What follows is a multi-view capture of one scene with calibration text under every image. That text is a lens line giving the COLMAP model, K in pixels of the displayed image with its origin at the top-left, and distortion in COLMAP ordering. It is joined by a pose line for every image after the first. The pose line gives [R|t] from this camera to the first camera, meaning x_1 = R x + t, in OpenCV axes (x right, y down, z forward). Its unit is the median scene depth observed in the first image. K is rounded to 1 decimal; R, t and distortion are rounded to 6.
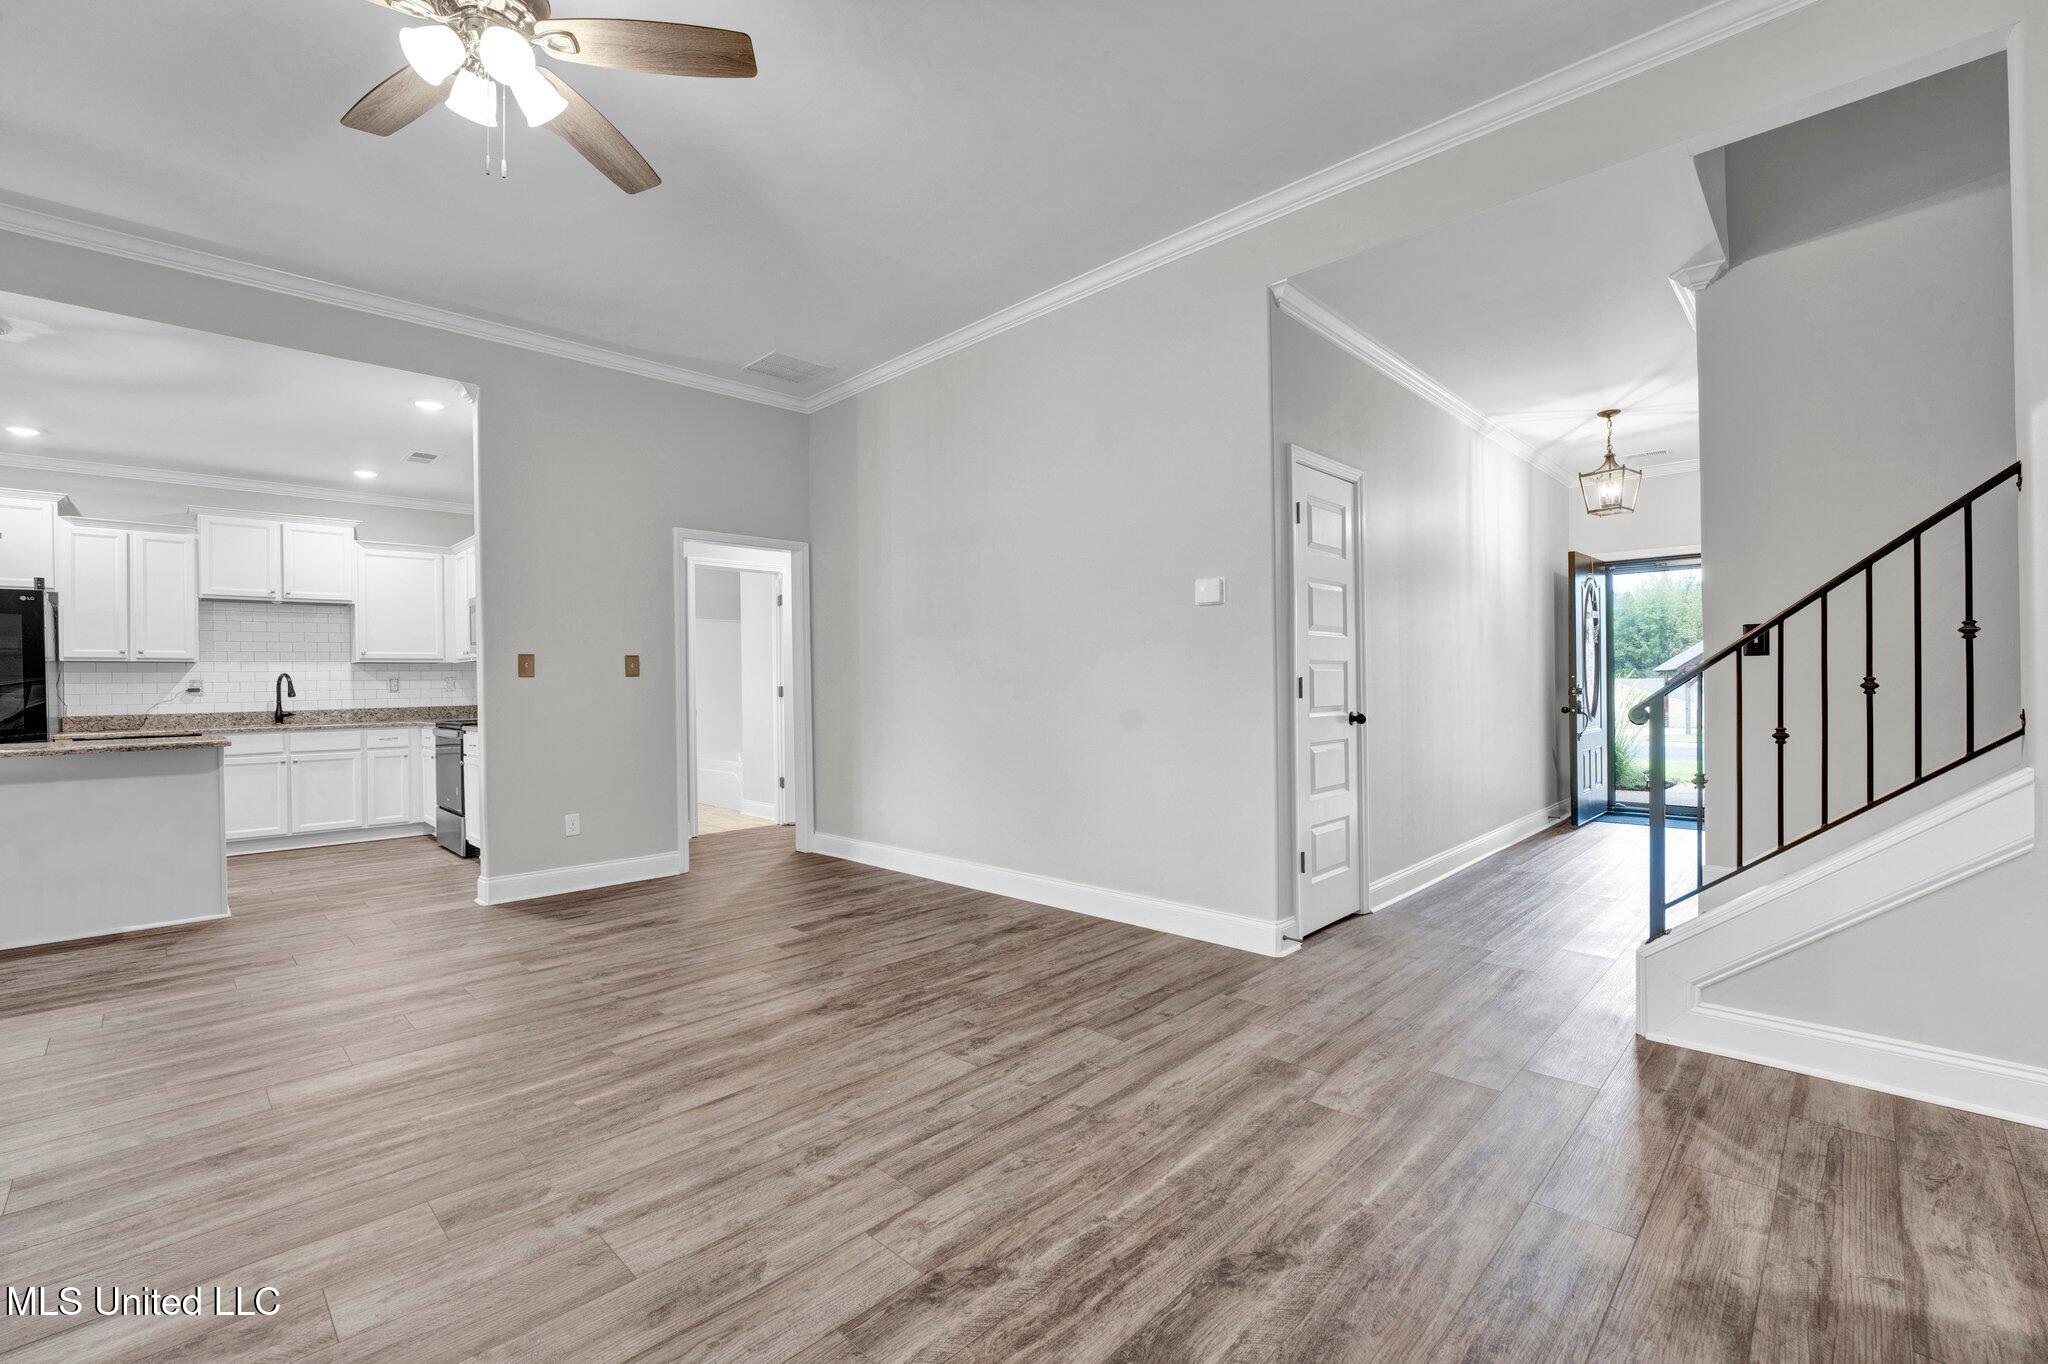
lens RADIAL K [[872.8, 0, 1019.7], [0, 872.8, 684.9], [0, 0, 1]] dist [-0.025285, 0.003229]
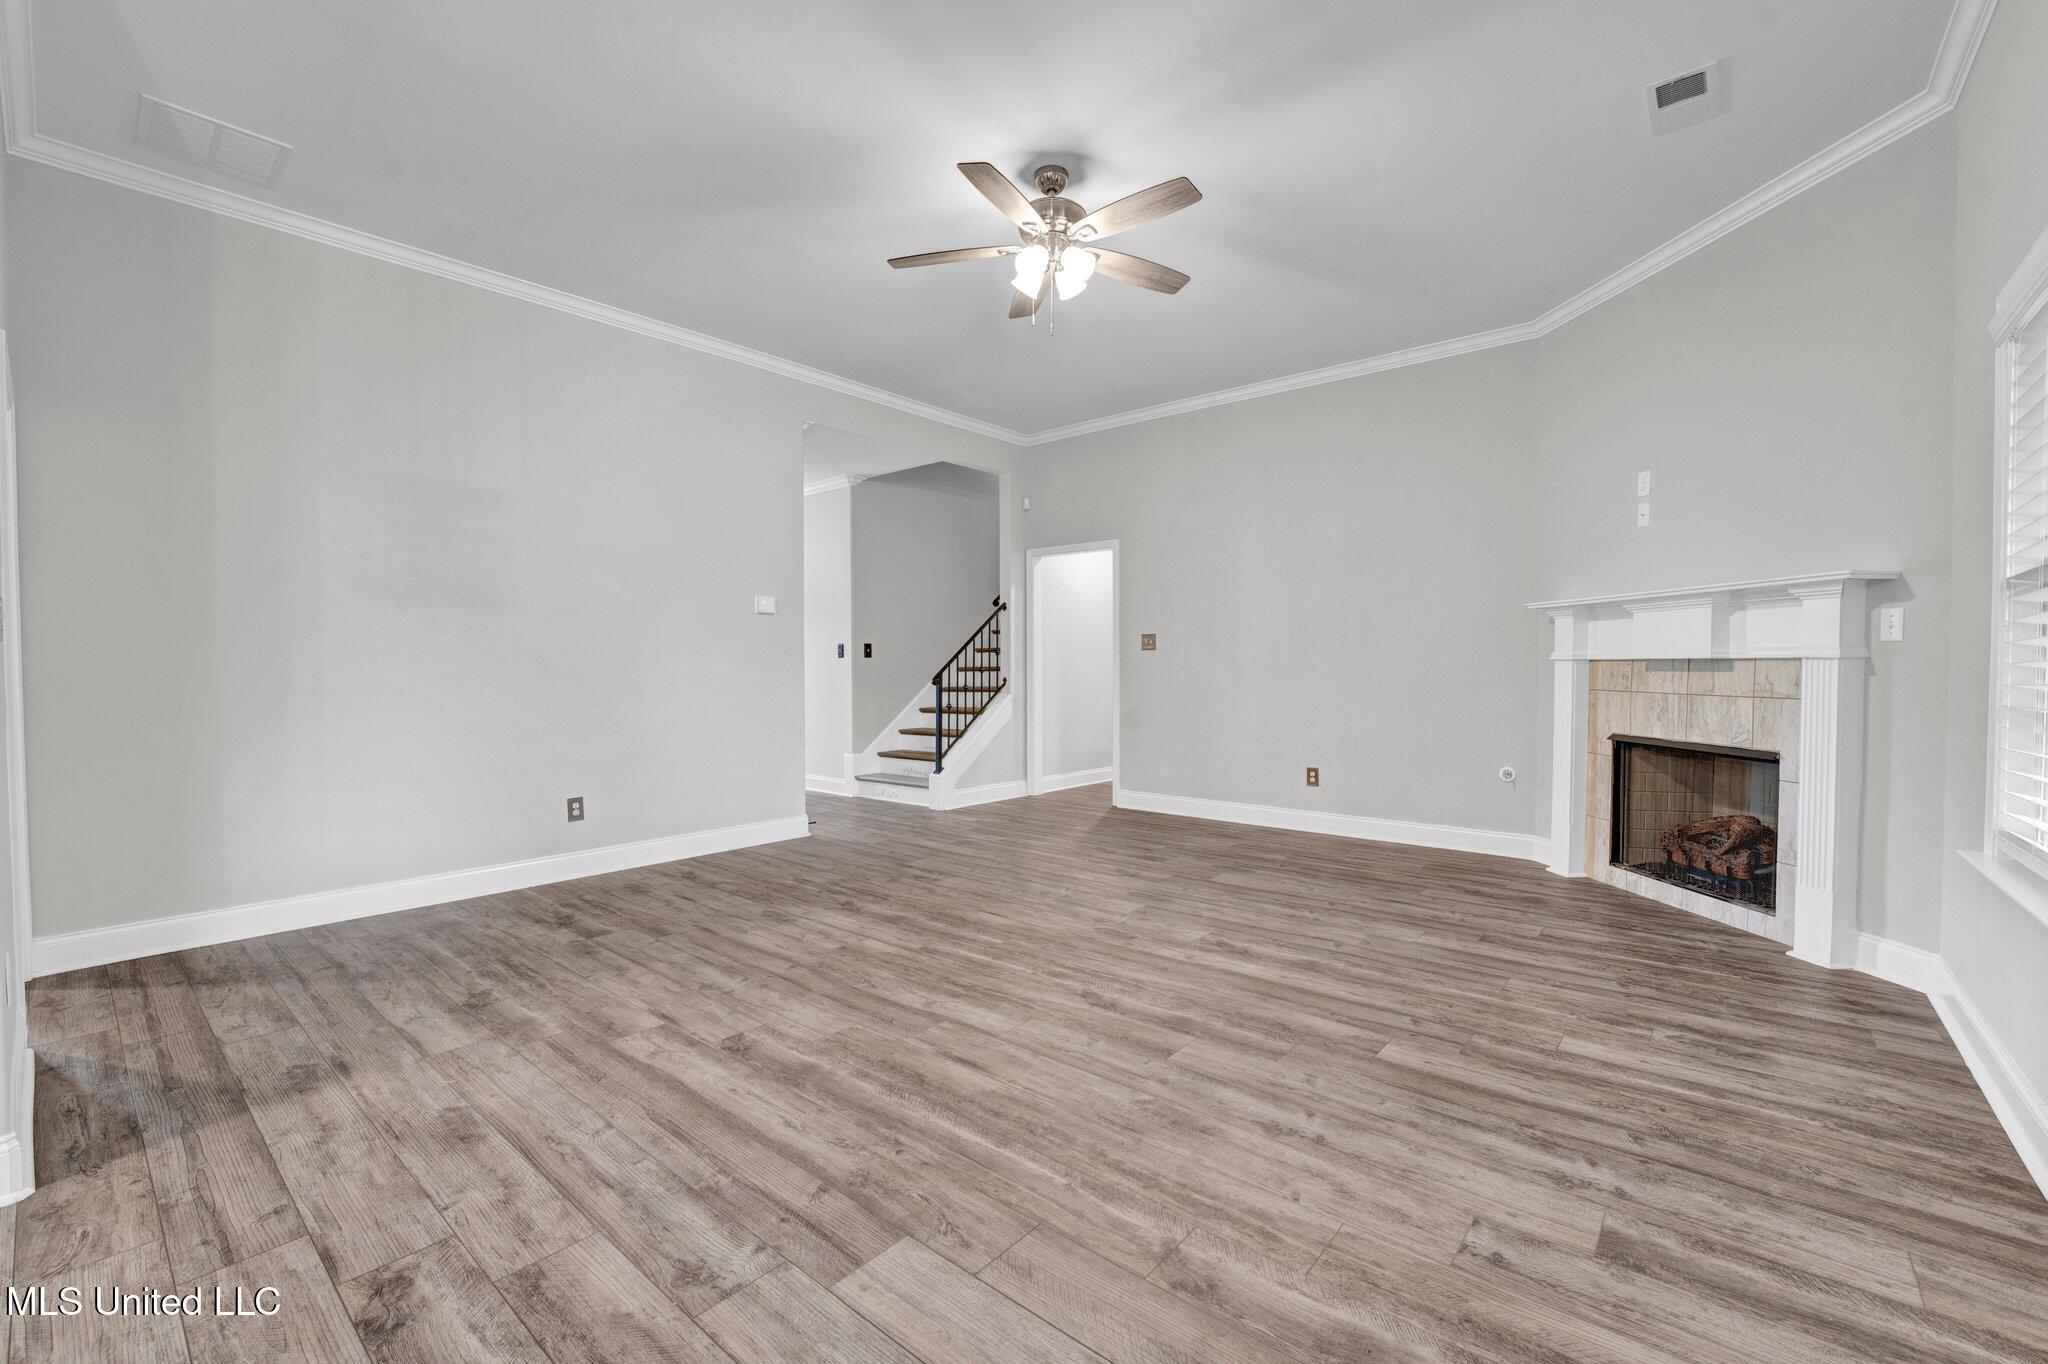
lens RADIAL K [[859.6, 0, 1020.5], [0, 859.6, 687.1], [0, 0, 1]] dist [-0.027395, 0.003680]
pose [[-0.069937, -0.010415, 0.997497, -1.018634], [0.007775, 0.999909, 0.010986, 0.014887], [-0.997521, 0.008524, -0.069850, 0.547416]]
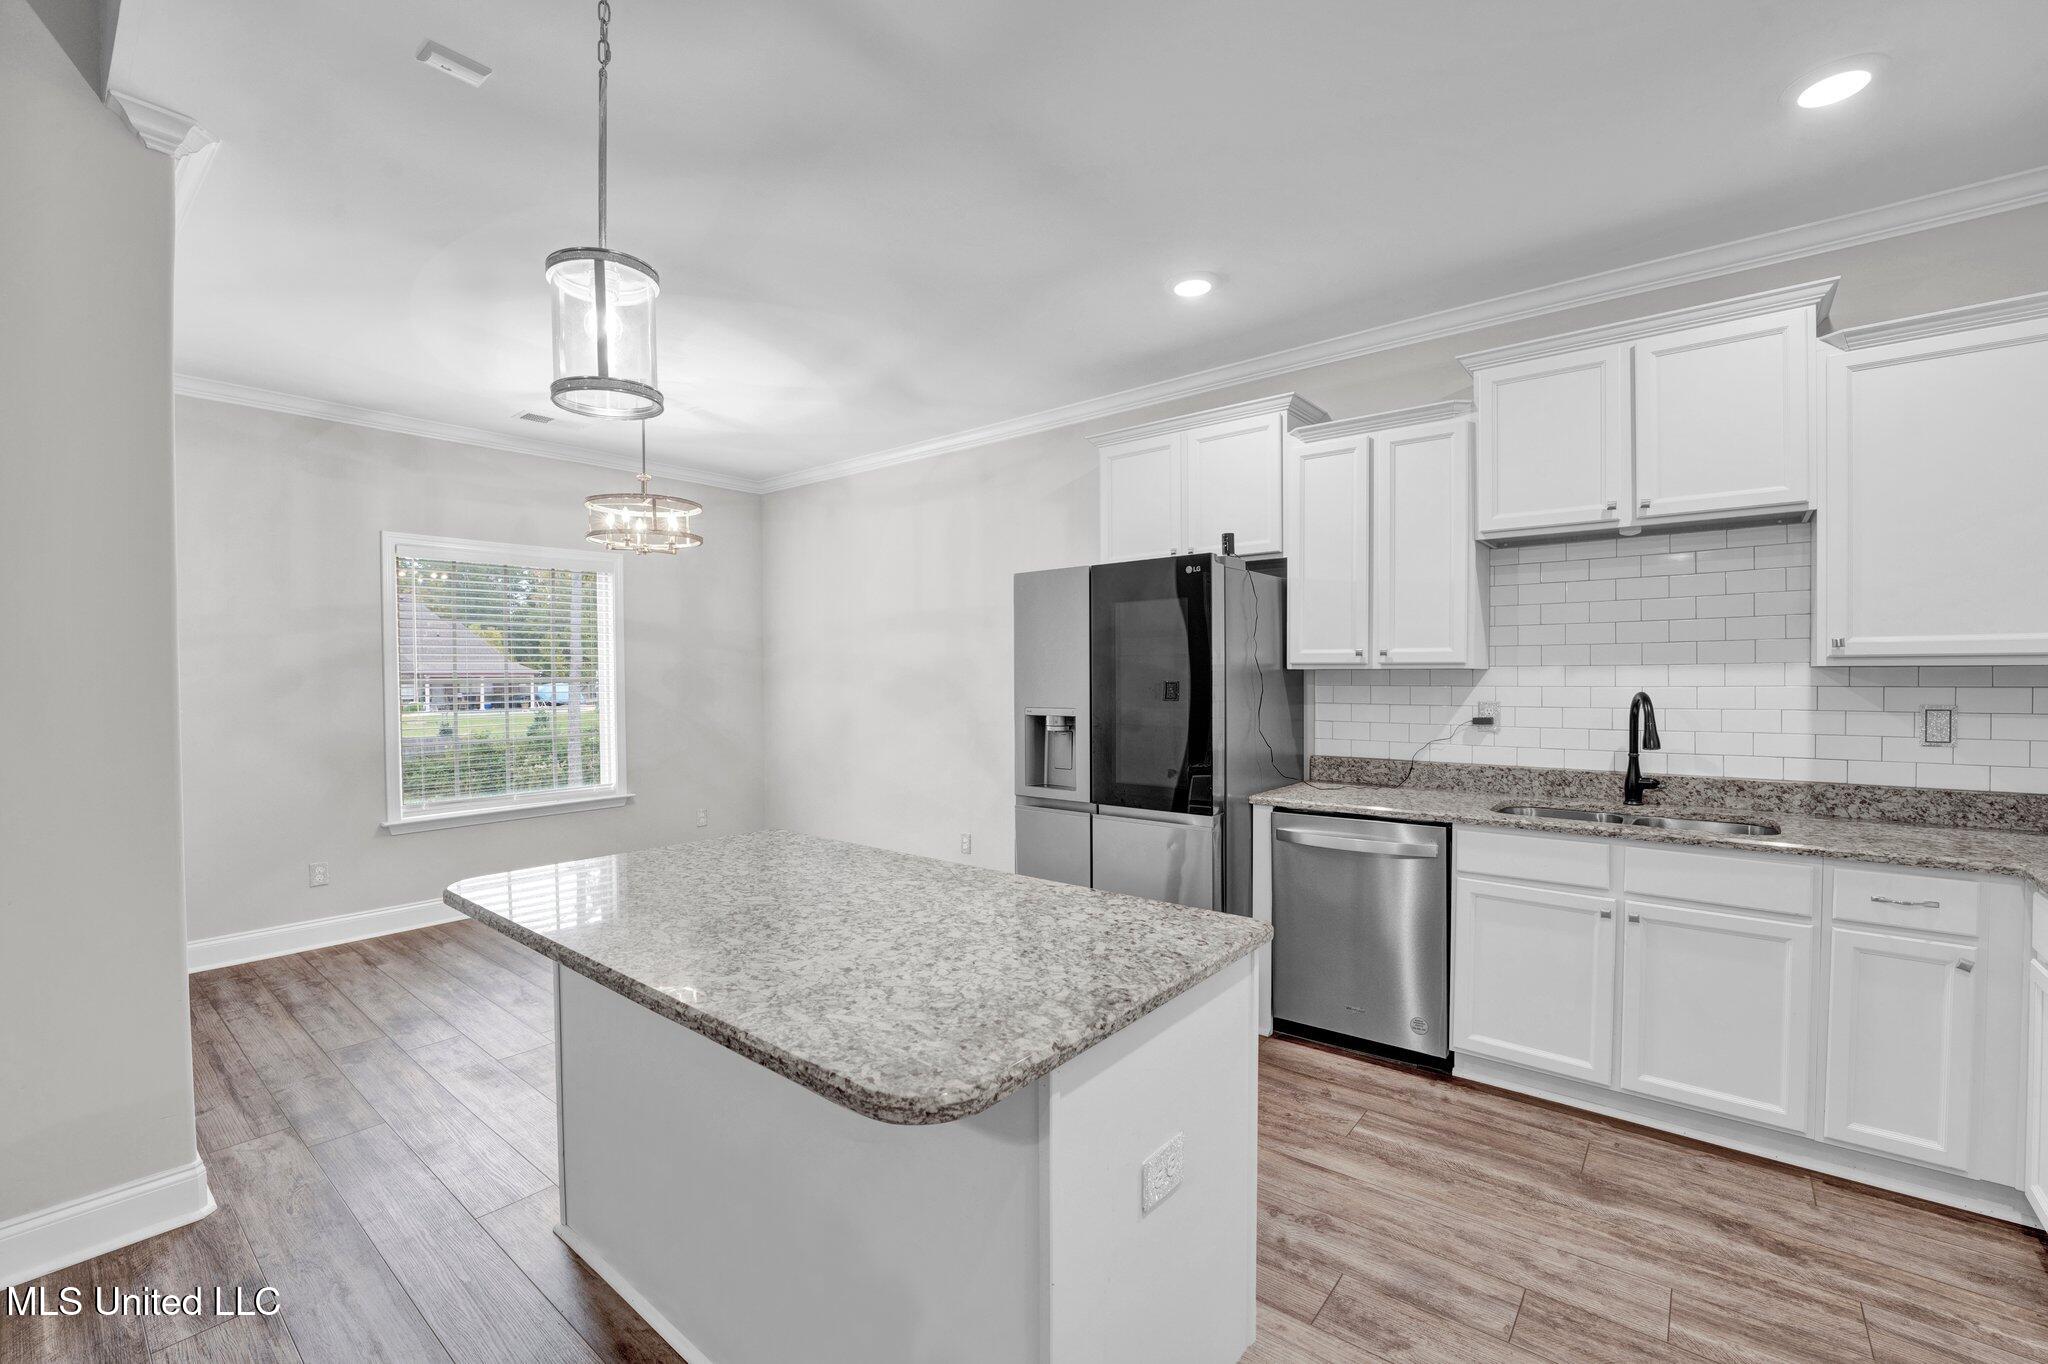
lens RADIAL K [[859.6, 0, 1020.5], [0, 859.6, 687.1], [0, 0, 1]] dist [-0.027395, 0.003680]
pose [[0.091391, 0.032963, -0.995269, -0.638359], [0.001950, 0.999444, 0.033280, -0.043907], [0.995813, -0.004982, 0.091276, 0.904730]]
